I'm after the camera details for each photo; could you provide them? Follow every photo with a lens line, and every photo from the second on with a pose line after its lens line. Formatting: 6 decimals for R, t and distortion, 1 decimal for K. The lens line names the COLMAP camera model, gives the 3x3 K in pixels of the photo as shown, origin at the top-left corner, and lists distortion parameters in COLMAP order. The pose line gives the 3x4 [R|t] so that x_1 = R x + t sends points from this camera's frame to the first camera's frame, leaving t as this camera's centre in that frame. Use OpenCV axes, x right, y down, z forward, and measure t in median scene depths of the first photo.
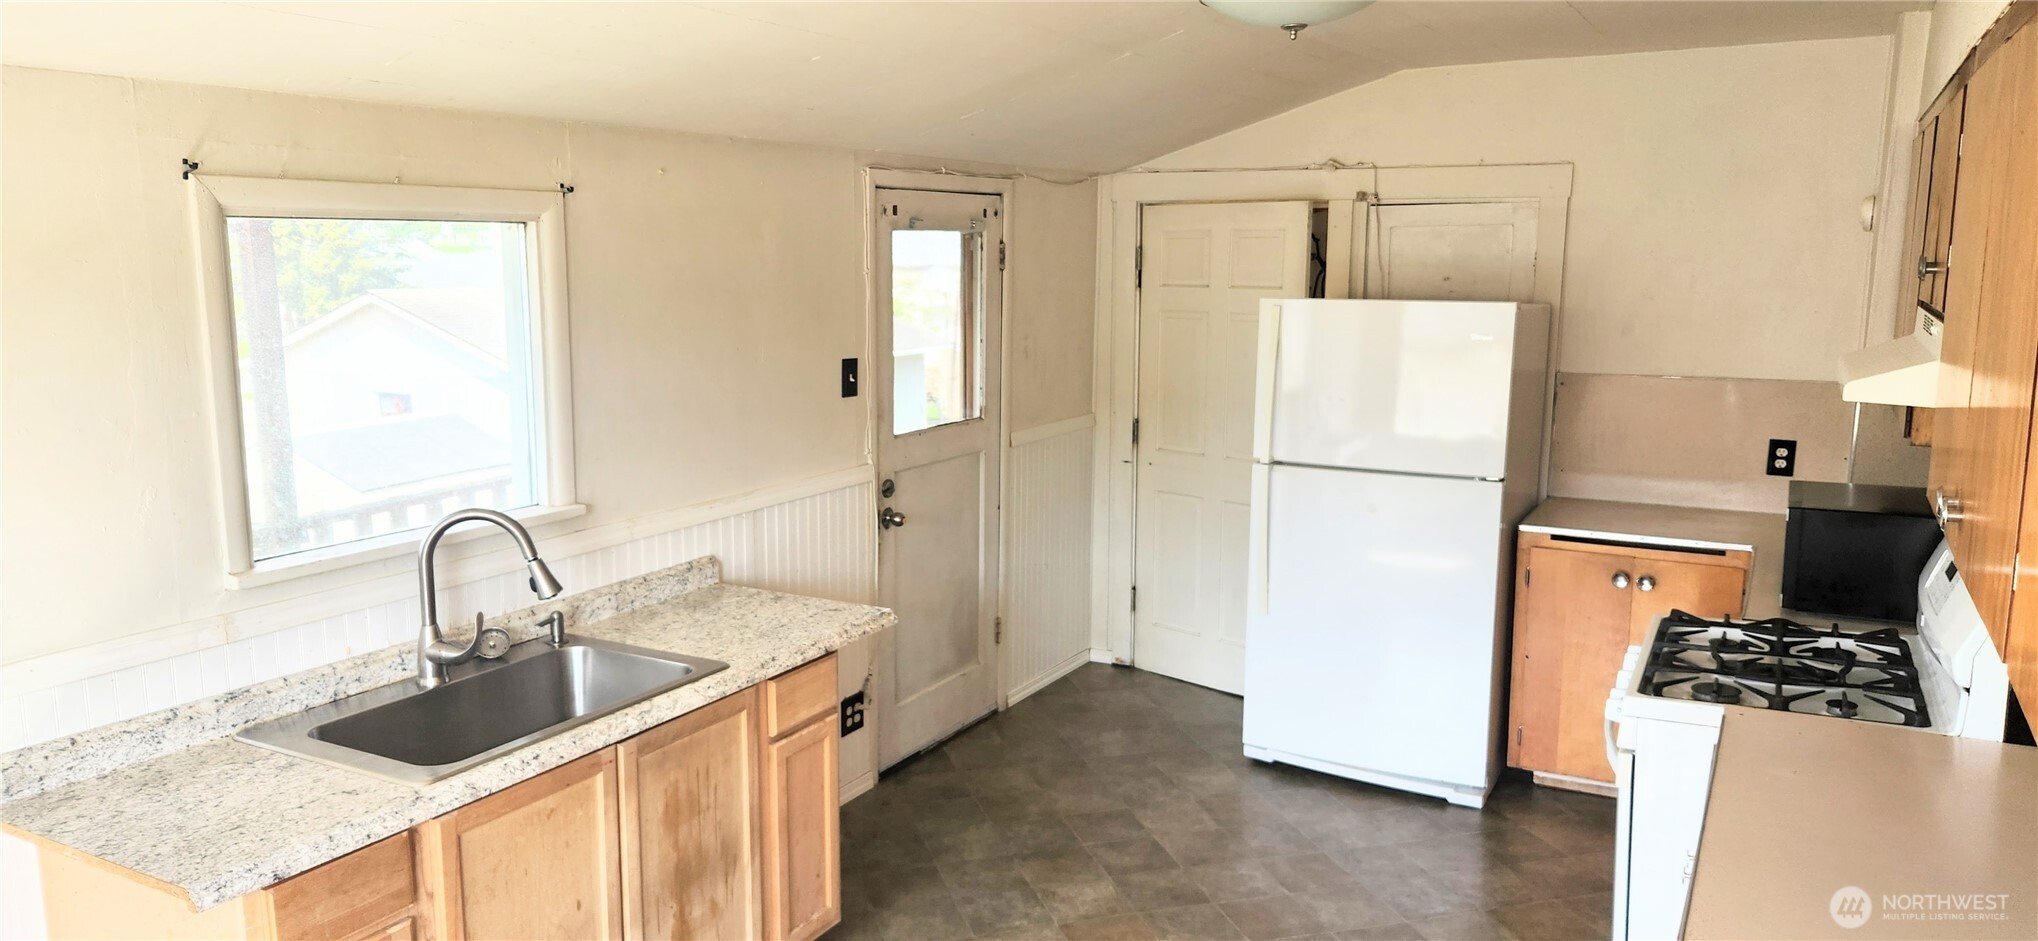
lens RADIAL K [[1379.5, 0, 1013.4], [0, 1379.5, 471.2], [0, 0, 1]] dist [0.062858, -0.022985]
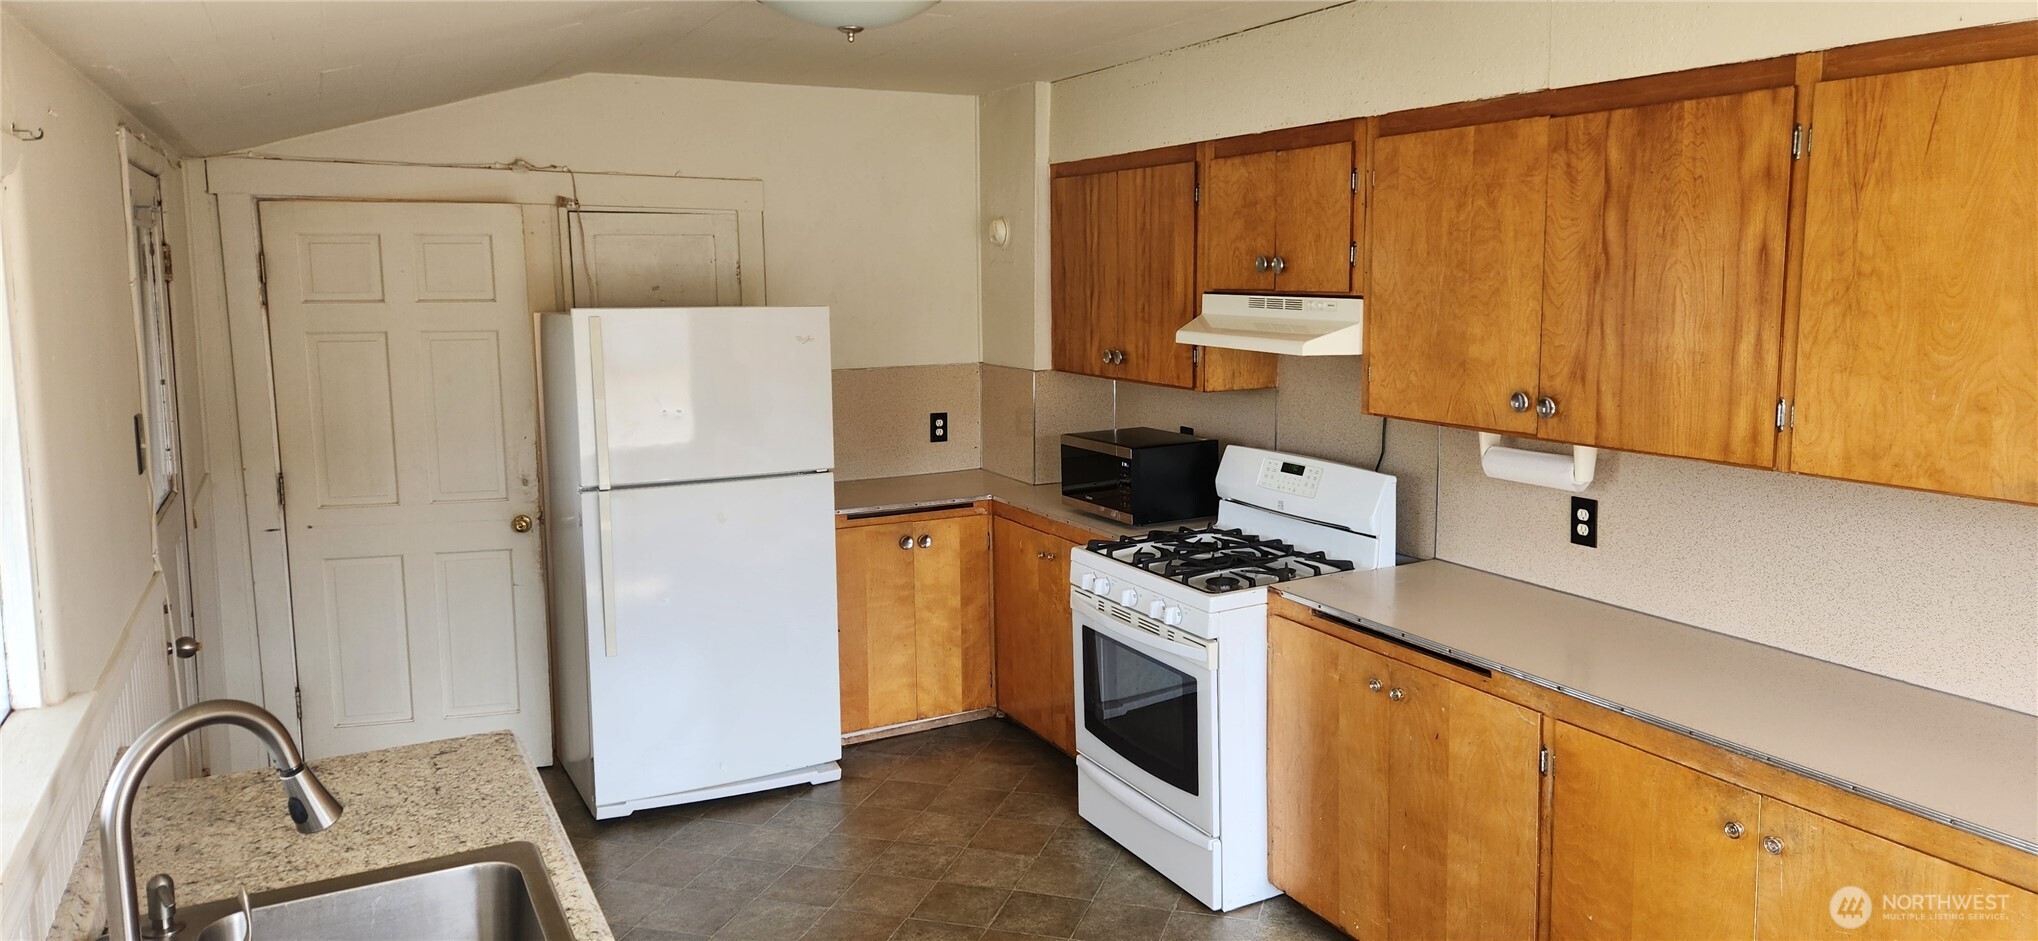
lens RADIAL K [[1379.5, 0, 1026.1], [0, 1379.5, 456.5], [0, 0, 1]] dist [0.062858, -0.022985]
pose [[0.534333, -0.119452, 0.836791, -0.441099], [0.142363, 0.988540, 0.050208, -0.034761], [-0.833200, 0.092300, 0.545215, 0.276695]]
